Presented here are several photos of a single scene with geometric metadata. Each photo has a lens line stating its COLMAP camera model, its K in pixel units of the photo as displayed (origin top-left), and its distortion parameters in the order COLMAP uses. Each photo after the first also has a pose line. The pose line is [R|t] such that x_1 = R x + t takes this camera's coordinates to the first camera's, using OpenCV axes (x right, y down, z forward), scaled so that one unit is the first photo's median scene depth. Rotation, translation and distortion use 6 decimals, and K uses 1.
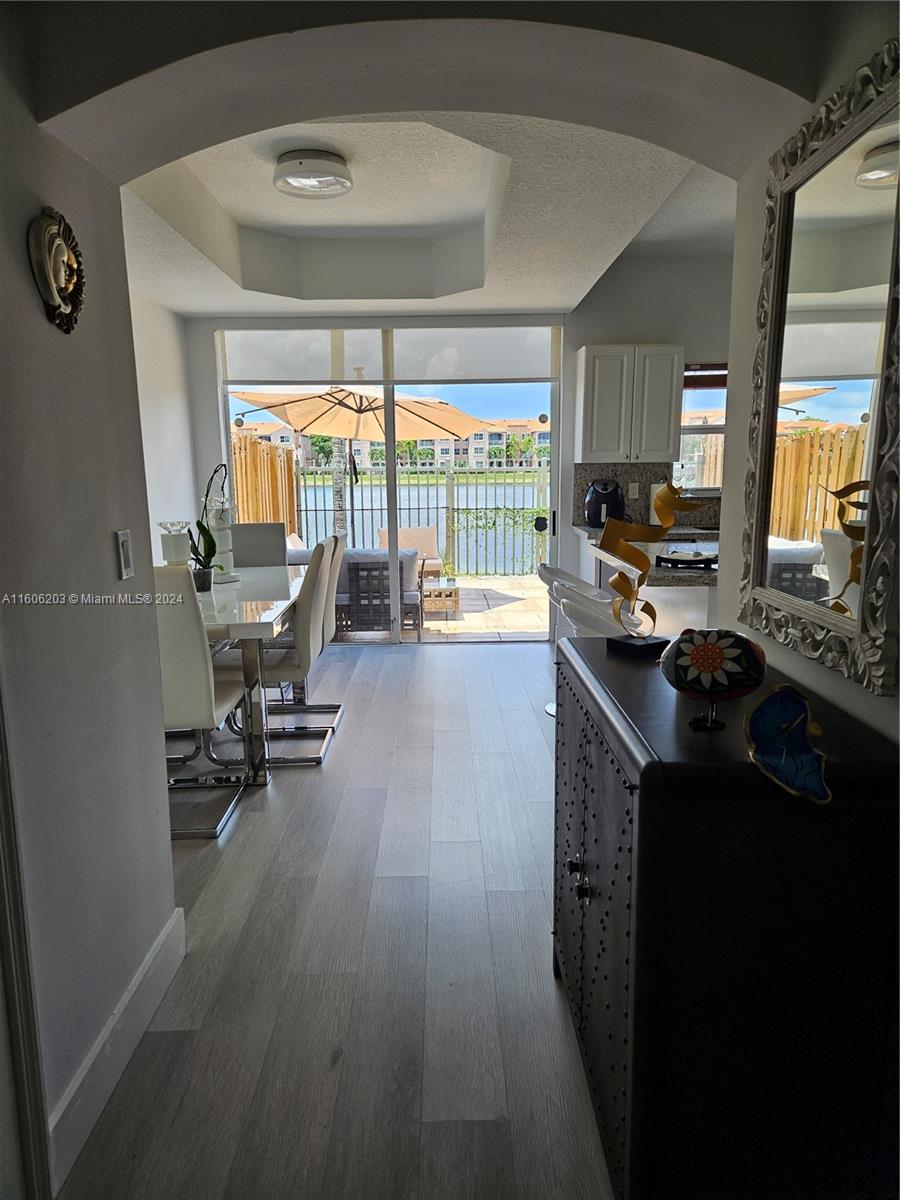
lens RADIAL K [[798.7, 0, 446.7], [0, 798.7, 600.4], [0, 0, 1]] dist [0.035492, -0.001325]
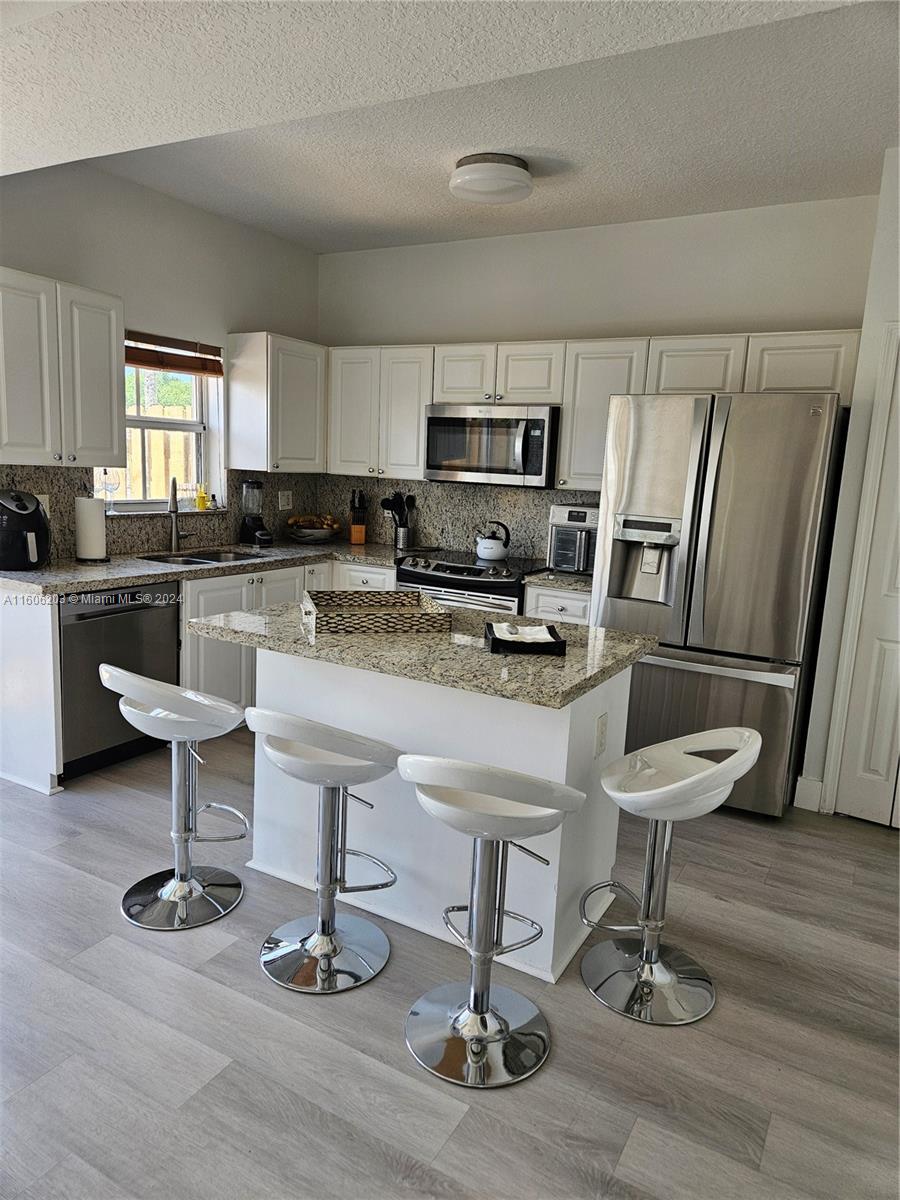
lens RADIAL K [[798.7, 0, 446.7], [0, 798.7, 600.4], [0, 0, 1]] dist [0.035492, -0.001325]
pose [[0.503783, -0.113046, 0.856401, -0.154422], [0.090431, 0.992854, 0.077862, -0.076507], [-0.859084, 0.038219, 0.510406, 0.358169]]
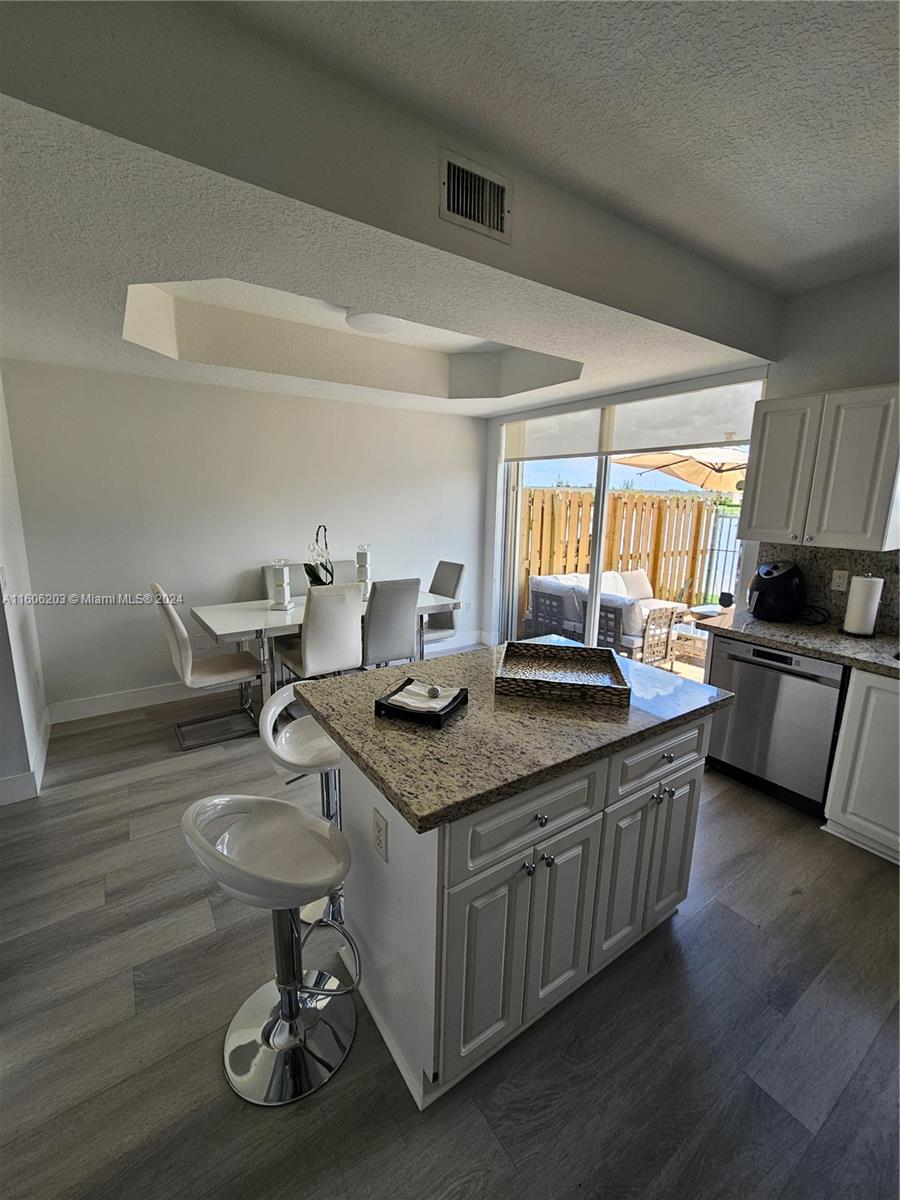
lens RADIAL K [[498.4, 0, 450.0], [0, 498.4, 600.0], [0, 0, 1]] dist [-0.000449, -0.000049]
pose [[0.555994, 0.189116, -0.809386, 0.385258], [-0.159244, 0.979970, 0.119583, -0.107008], [0.815789, 0.062403, 0.574973, 0.385421]]
